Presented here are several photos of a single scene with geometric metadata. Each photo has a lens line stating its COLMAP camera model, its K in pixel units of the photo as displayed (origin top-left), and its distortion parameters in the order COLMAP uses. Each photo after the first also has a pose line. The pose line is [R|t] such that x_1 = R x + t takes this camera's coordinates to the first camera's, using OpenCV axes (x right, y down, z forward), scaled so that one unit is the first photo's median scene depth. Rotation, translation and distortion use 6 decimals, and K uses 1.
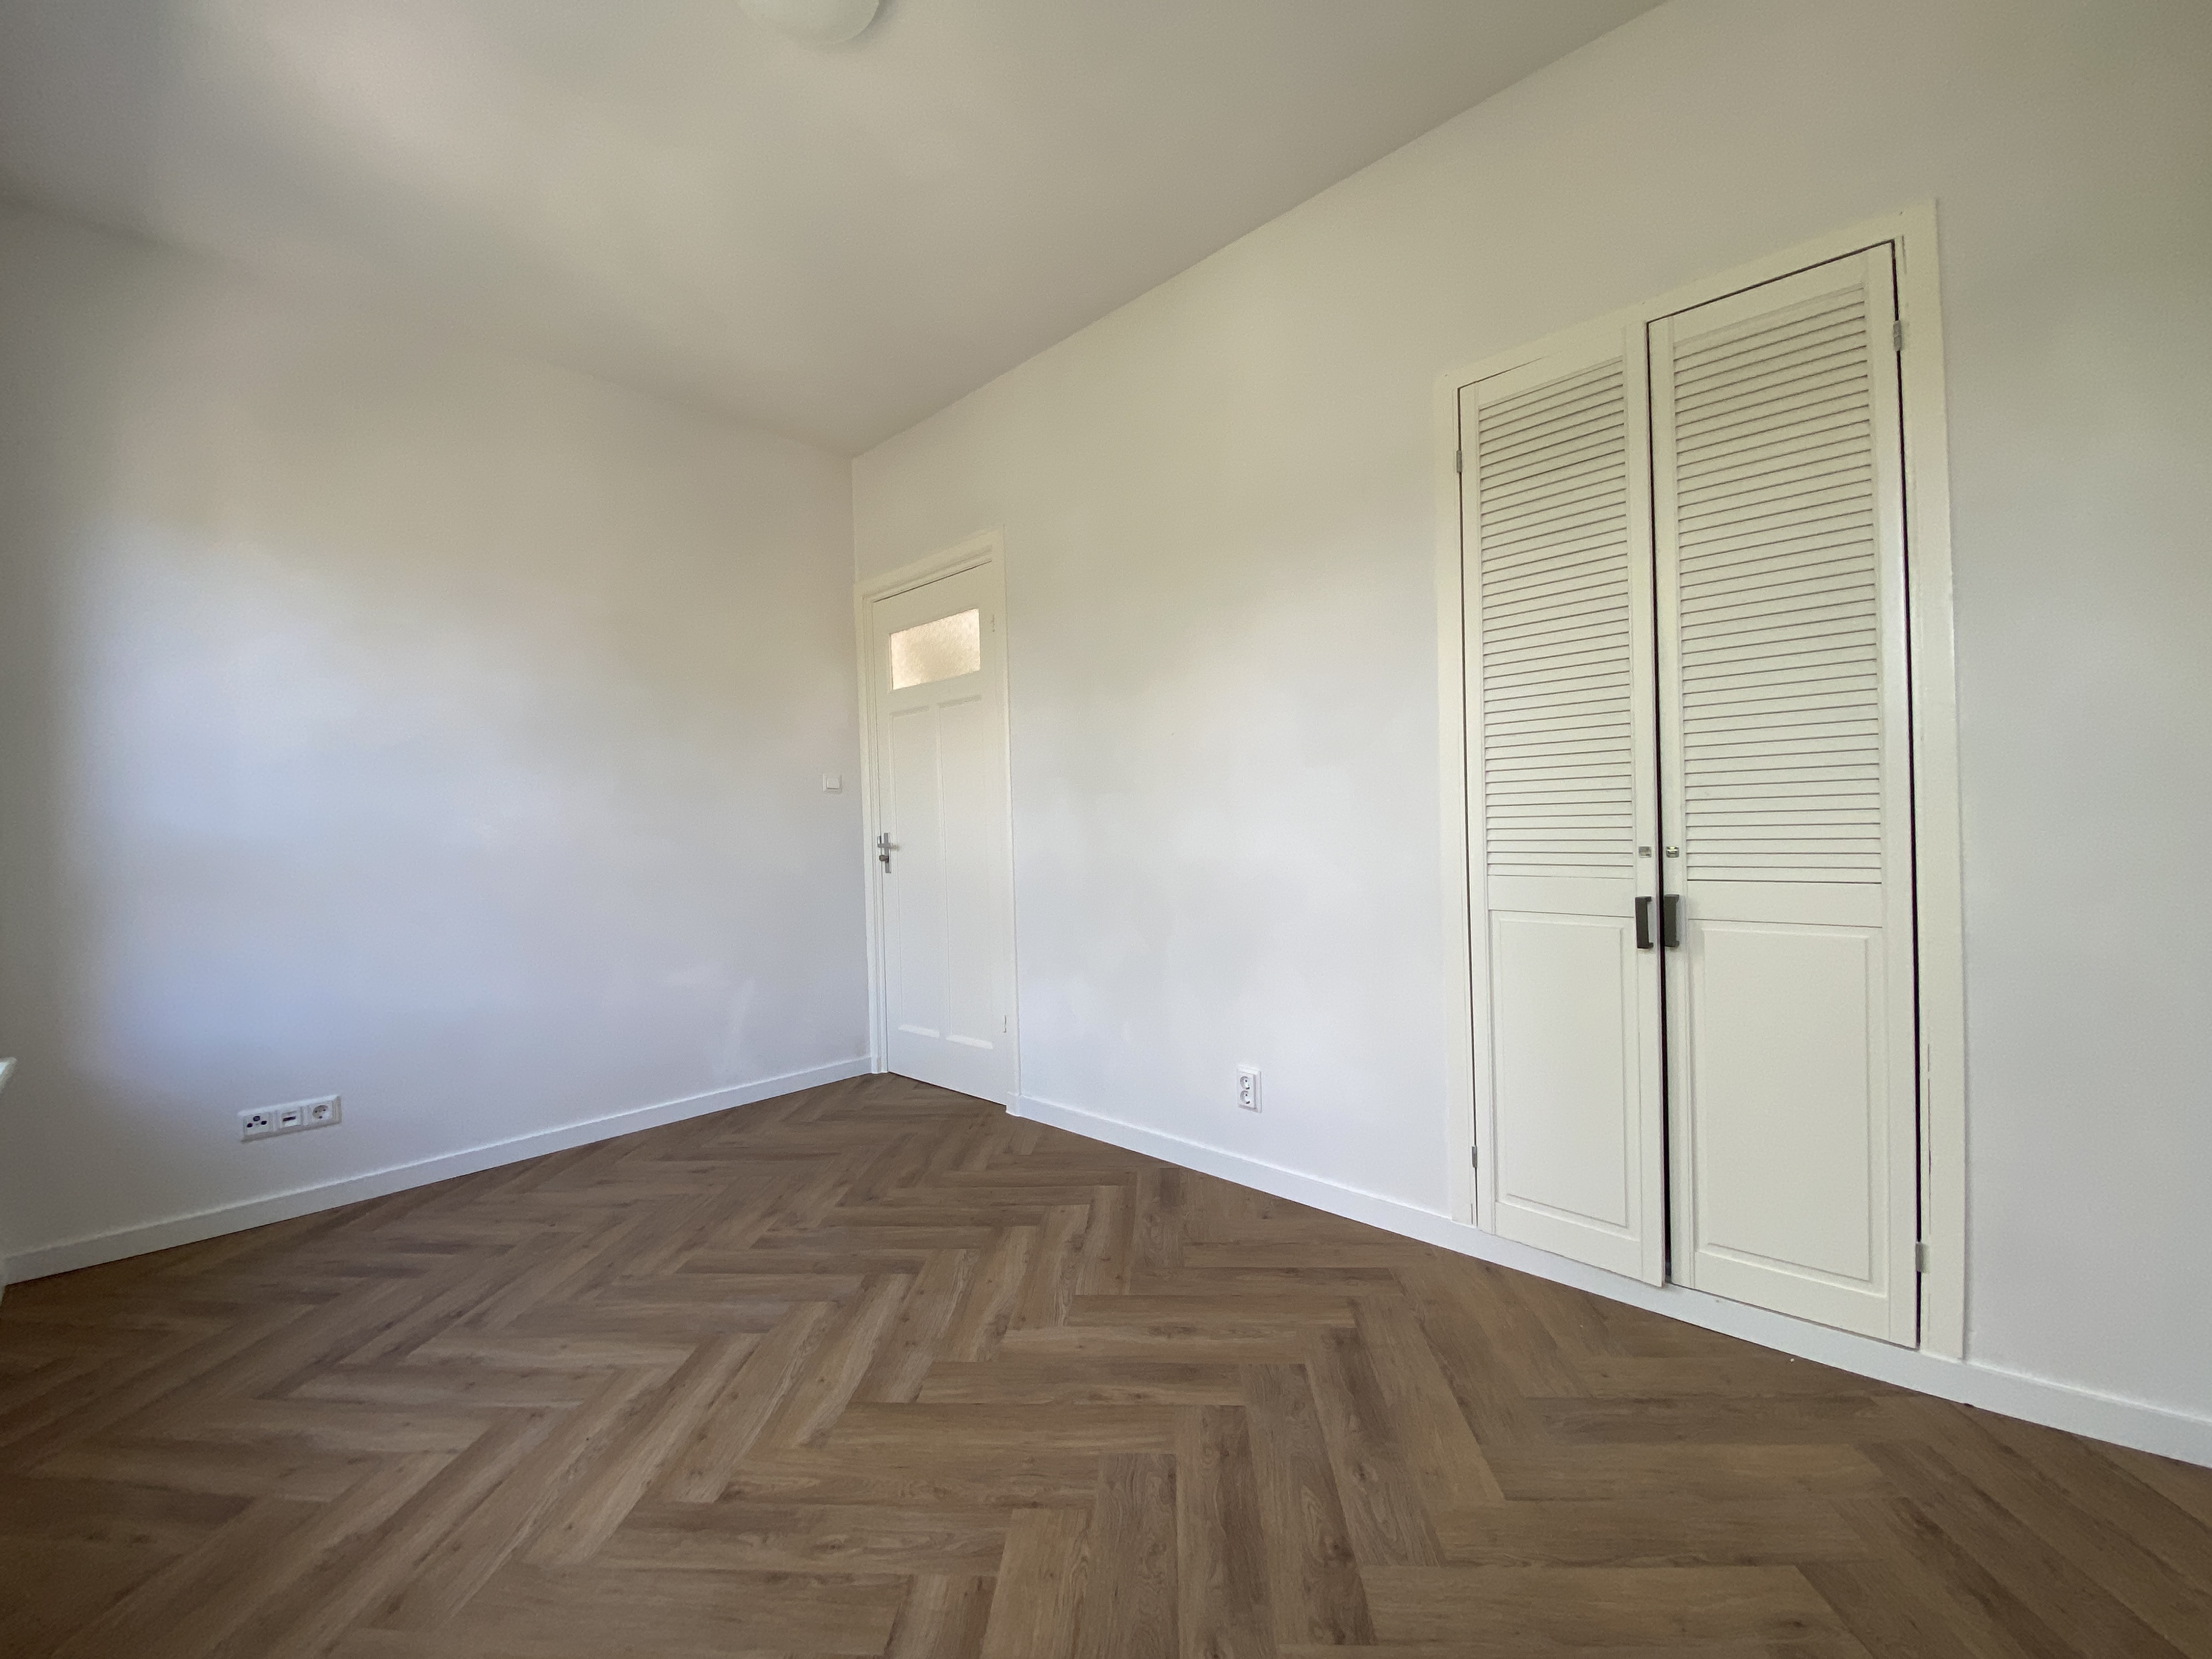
lens RADIAL K [[912.7, 0, 1106.0], [0, 912.7, 829.5], [0, 0, 1]] dist [0.018097, -0.017956]
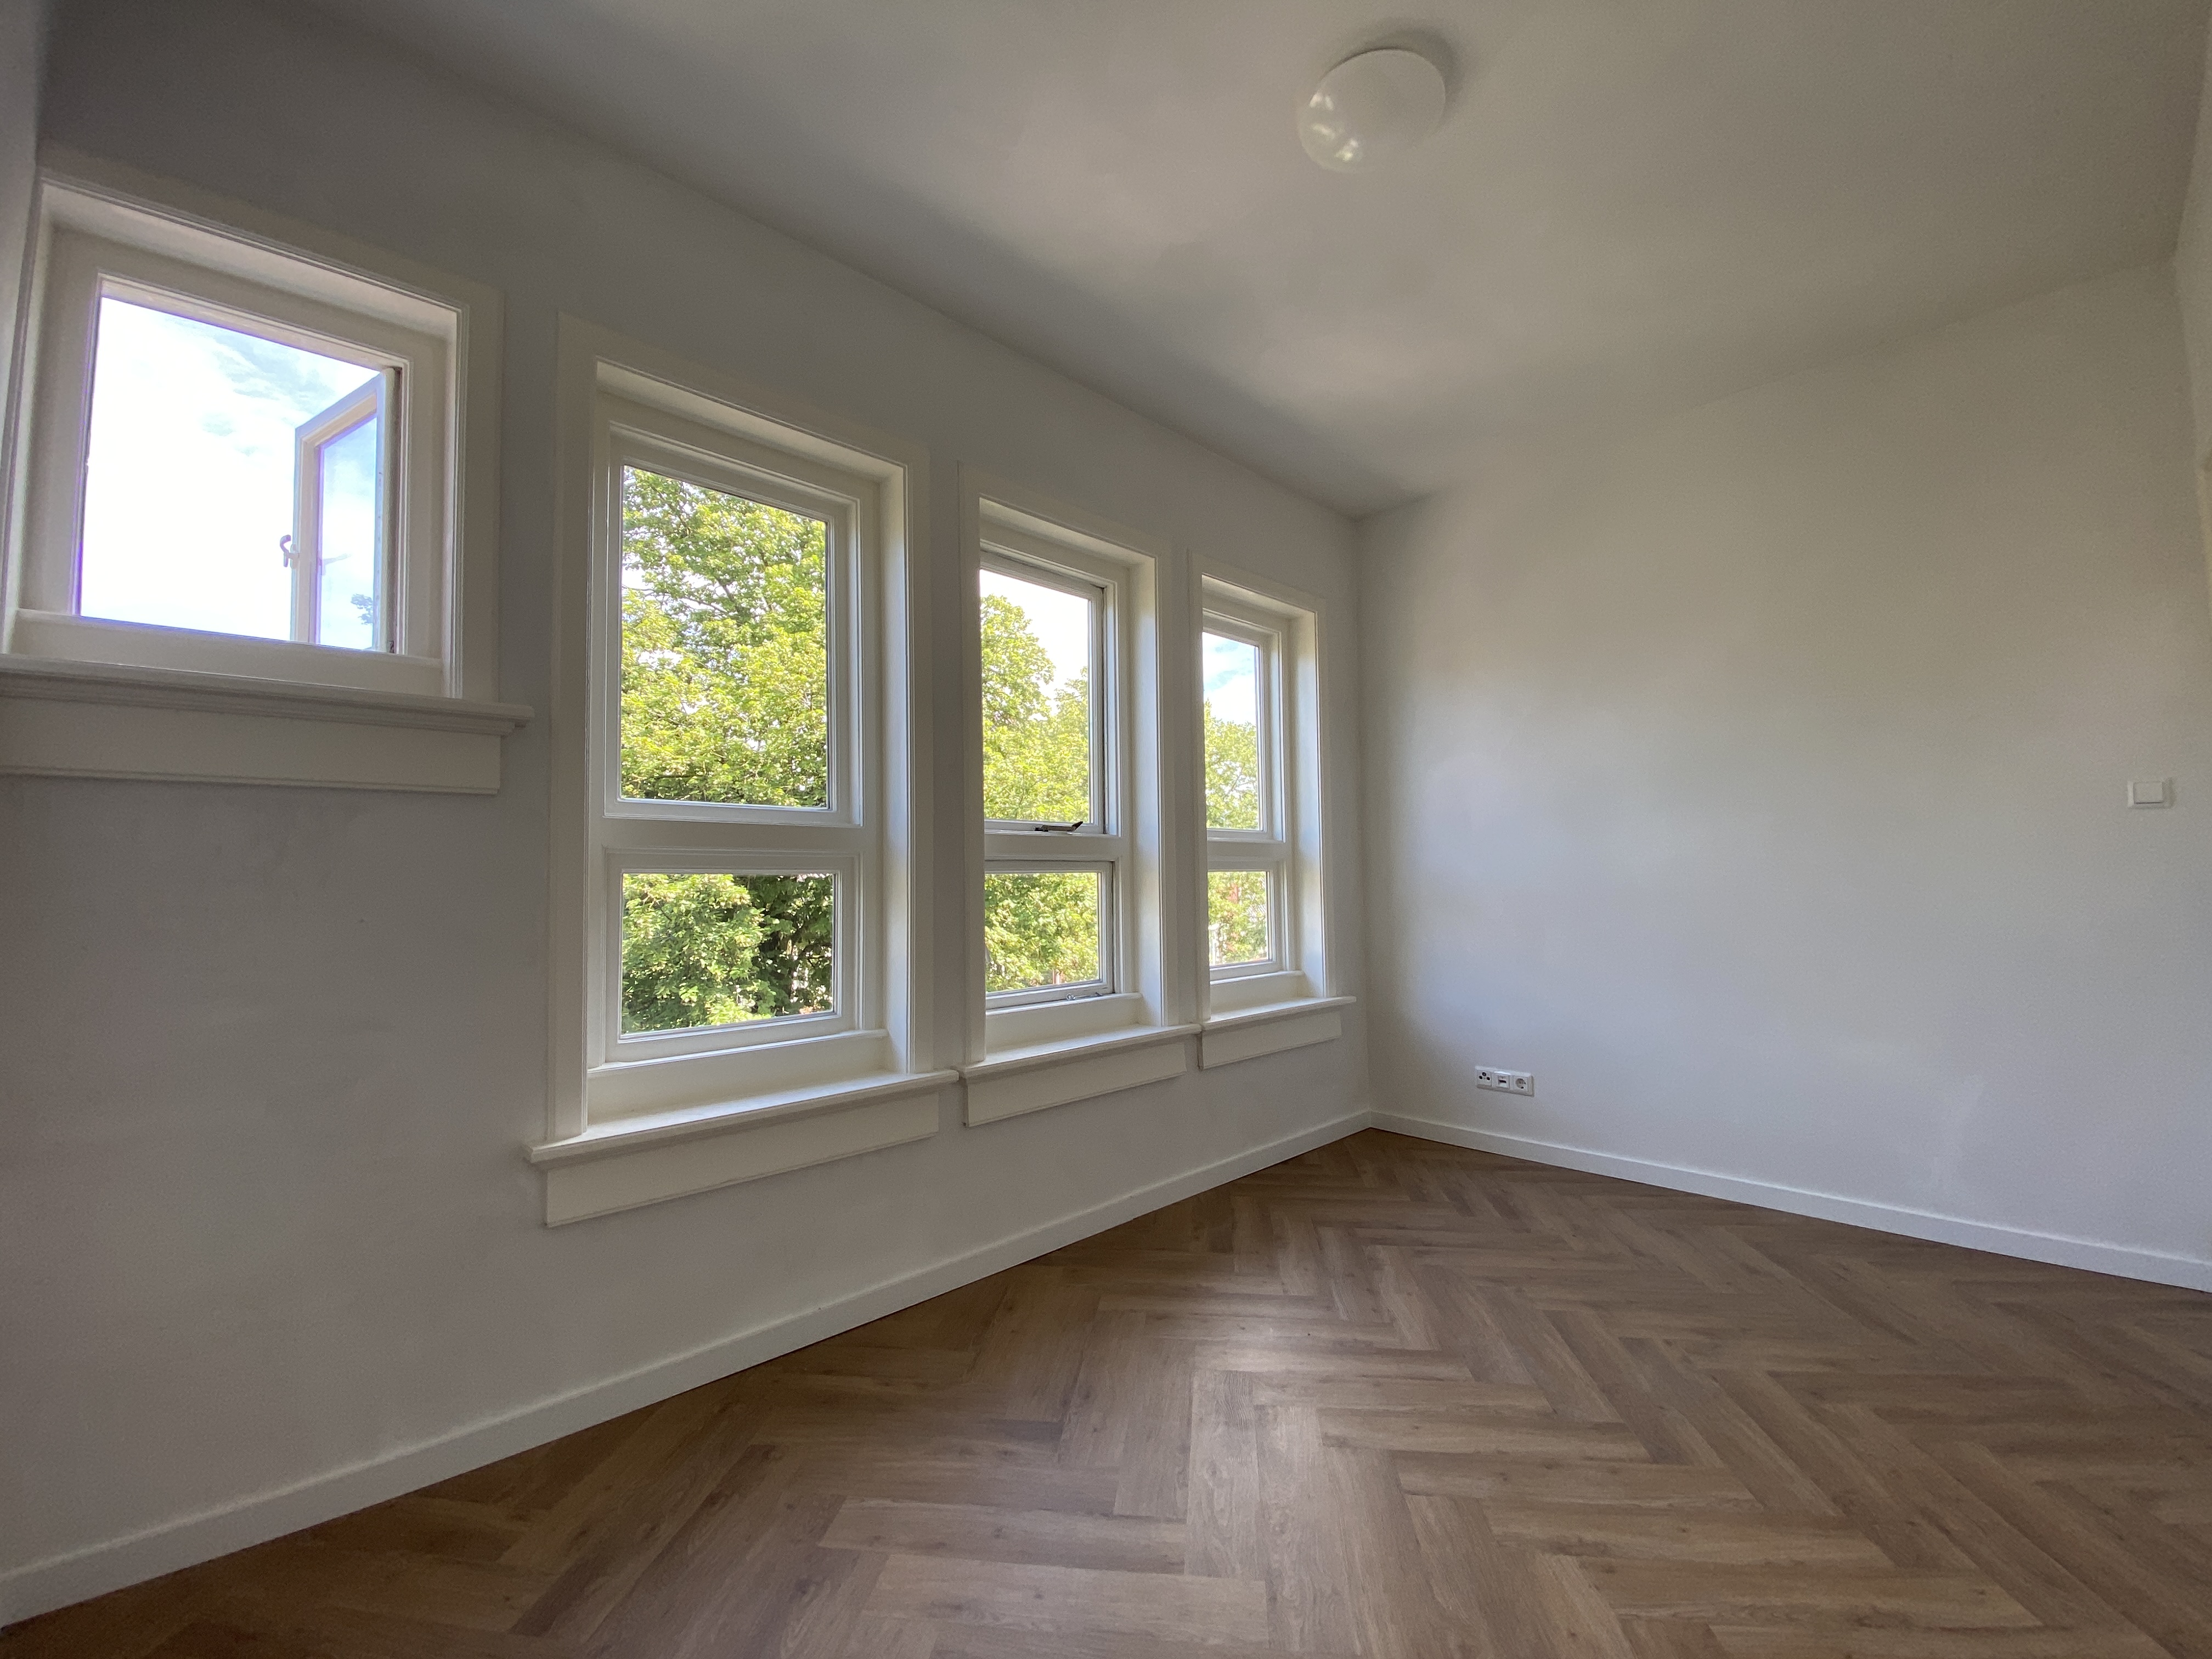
lens RADIAL K [[878.3, 0, 1106.0], [0, 878.3, 829.5], [0, 0, 1]] dist [0.033565, -0.021174]
pose [[-0.049777, -0.030420, -0.998297, 0.630088], [0.015515, 0.999392, -0.031227, -0.042020], [0.998640, -0.017043, -0.049275, 0.612508]]
